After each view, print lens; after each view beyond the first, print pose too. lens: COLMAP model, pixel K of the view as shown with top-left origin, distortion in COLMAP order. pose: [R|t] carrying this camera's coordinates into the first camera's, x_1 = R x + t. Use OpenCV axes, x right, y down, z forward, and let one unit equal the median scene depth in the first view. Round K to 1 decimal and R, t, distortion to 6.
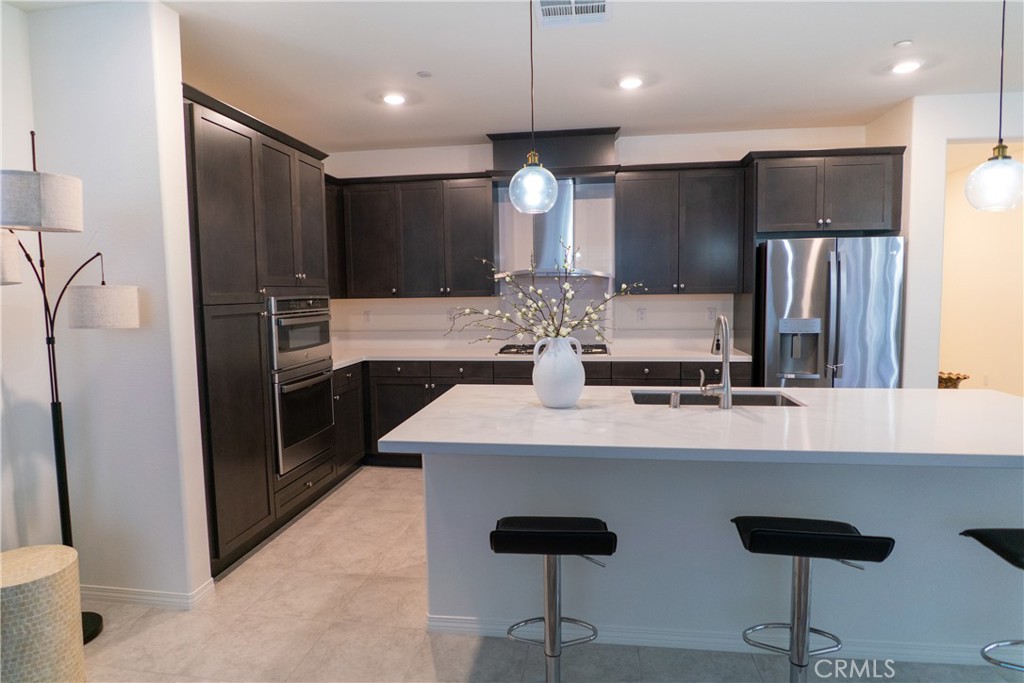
lens RADIAL K [[597.5, 0, 512.0], [0, 597.5, 341.5], [0, 0, 1]] dist [-0.027162, -0.001069]
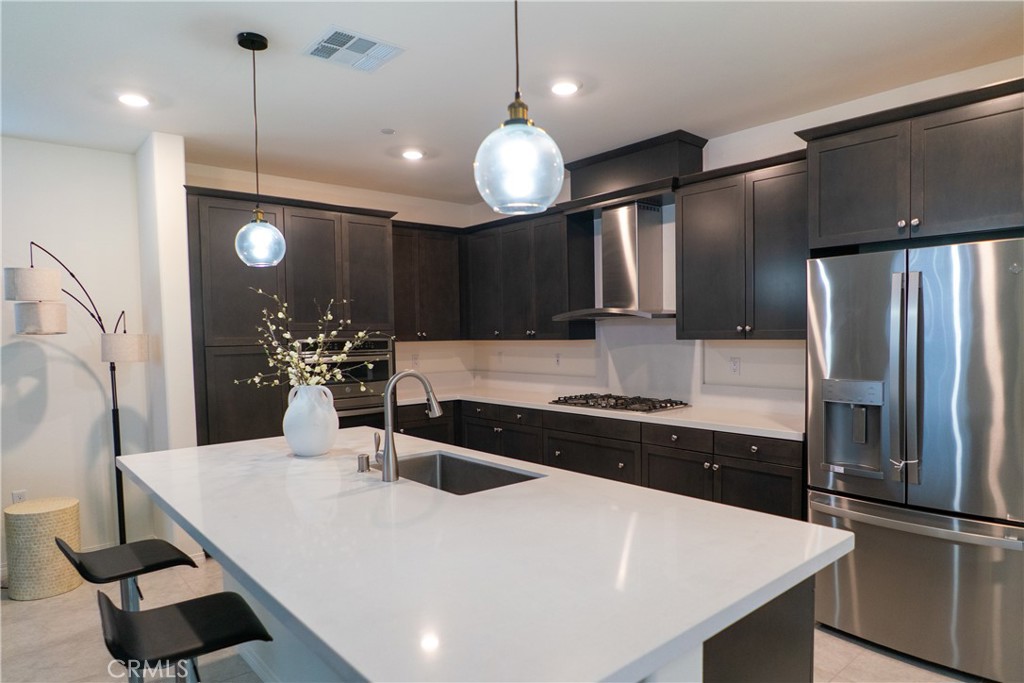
lens RADIAL K [[625.9, 0, 531.7], [0, 625.9, 368.9], [0, 0, 1]] dist [-0.027245, -0.000606]
pose [[0.767801, 0.039706, -0.639457, 0.643773], [-0.050912, 0.998703, 0.000883, -0.034155], [0.638663, 0.031878, 0.768826, 0.269948]]
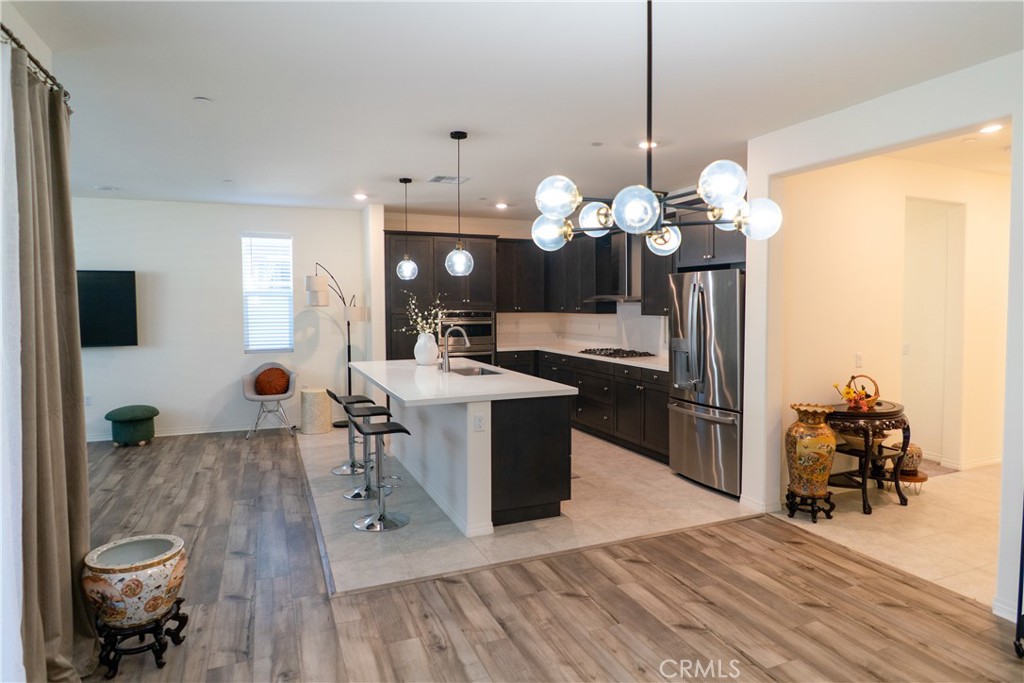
lens RADIAL K [[597.5, 0, 512.0], [0, 597.5, 341.5], [0, 0, 1]] dist [-0.027162, -0.001069]
pose [[0.519159, 0.067541, -0.852005, 1.323673], [-0.078920, 0.996402, 0.030898, -0.043557], [0.851026, 0.051199, 0.522622, 0.074085]]
